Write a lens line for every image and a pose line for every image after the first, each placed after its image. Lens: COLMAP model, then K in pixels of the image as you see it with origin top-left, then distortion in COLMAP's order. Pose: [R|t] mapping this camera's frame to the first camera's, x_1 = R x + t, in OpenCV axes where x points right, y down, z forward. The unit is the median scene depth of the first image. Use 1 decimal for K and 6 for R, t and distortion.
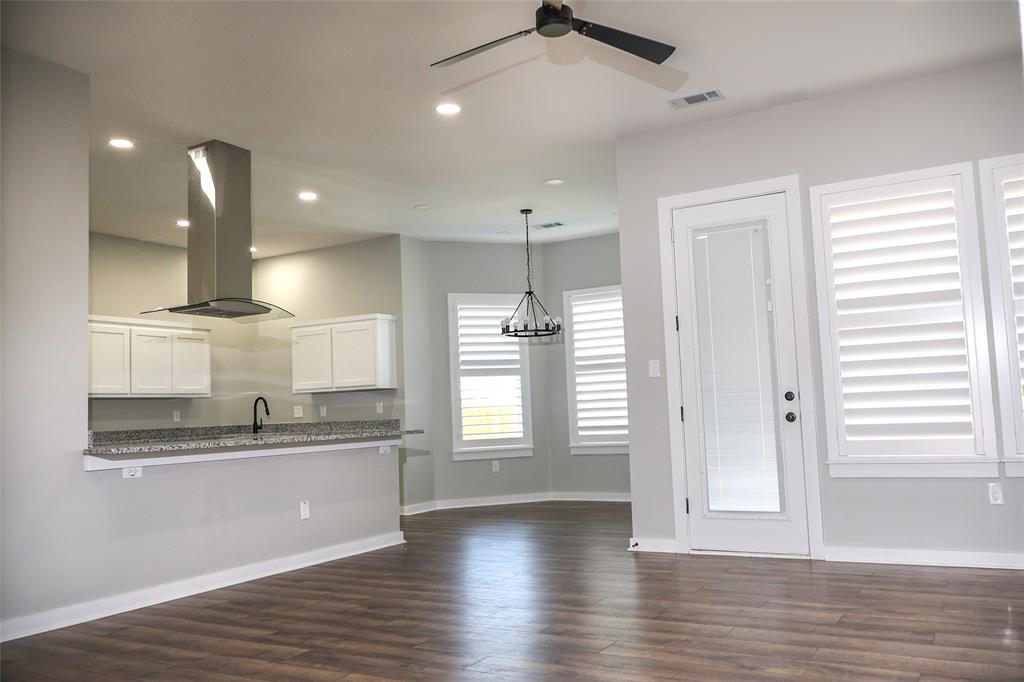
lens RADIAL K [[864.9, 0, 510.6], [0, 864.9, 348.4], [0, 0, 1]] dist [0.001774, -0.000109]
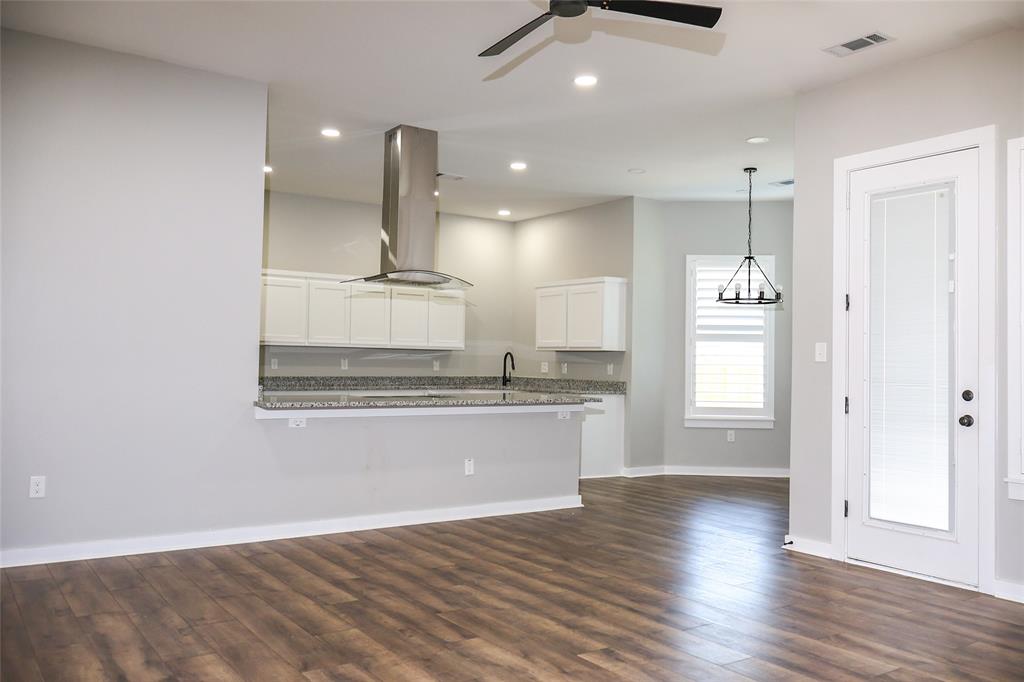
lens RADIAL K [[859.8, 0, 512.0], [0, 859.8, 341.0], [0, 0, 1]] dist [0.000508, -0.003455]
pose [[0.903741, 0.044887, -0.425721, 0.189929], [-0.019976, 0.997826, 0.062801, -0.027820], [0.427614, -0.048252, 0.902673, 0.046564]]
